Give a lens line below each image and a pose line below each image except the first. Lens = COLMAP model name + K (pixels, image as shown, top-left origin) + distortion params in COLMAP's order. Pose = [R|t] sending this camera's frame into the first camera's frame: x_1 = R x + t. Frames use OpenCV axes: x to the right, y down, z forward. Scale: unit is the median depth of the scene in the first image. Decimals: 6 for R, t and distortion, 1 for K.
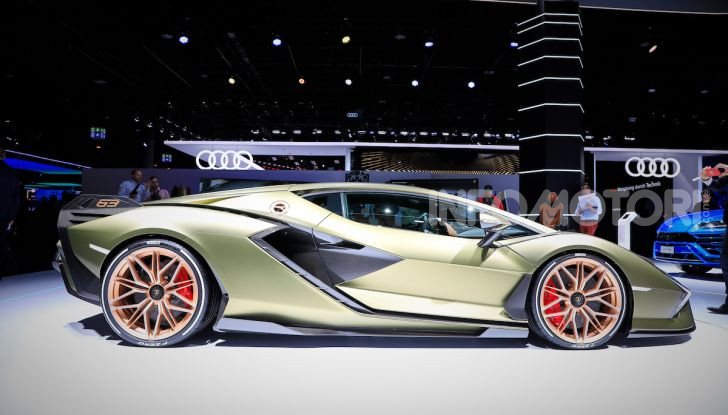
lens RADIAL K [[520.7, 0, 358.7], [0, 520.7, 212.6], [0, 0, 1]] dist [-0.074930, -0.000530]
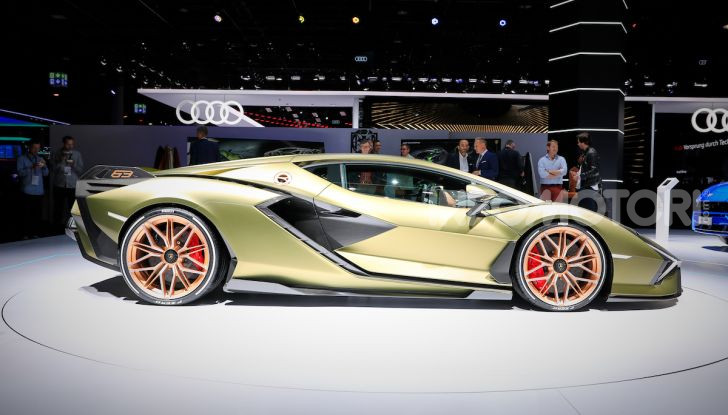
lens RADIAL K [[611.0, 0, 361.5], [0, 611.0, 215.1], [0, 0, 1]] dist [0.026791, -0.008803]
pose [[0.999926, 0.004636, -0.011278, 0.025812], [-0.003879, 0.997800, 0.066179, -0.019505], [0.011560, -0.066130, 0.997744, -0.280868]]
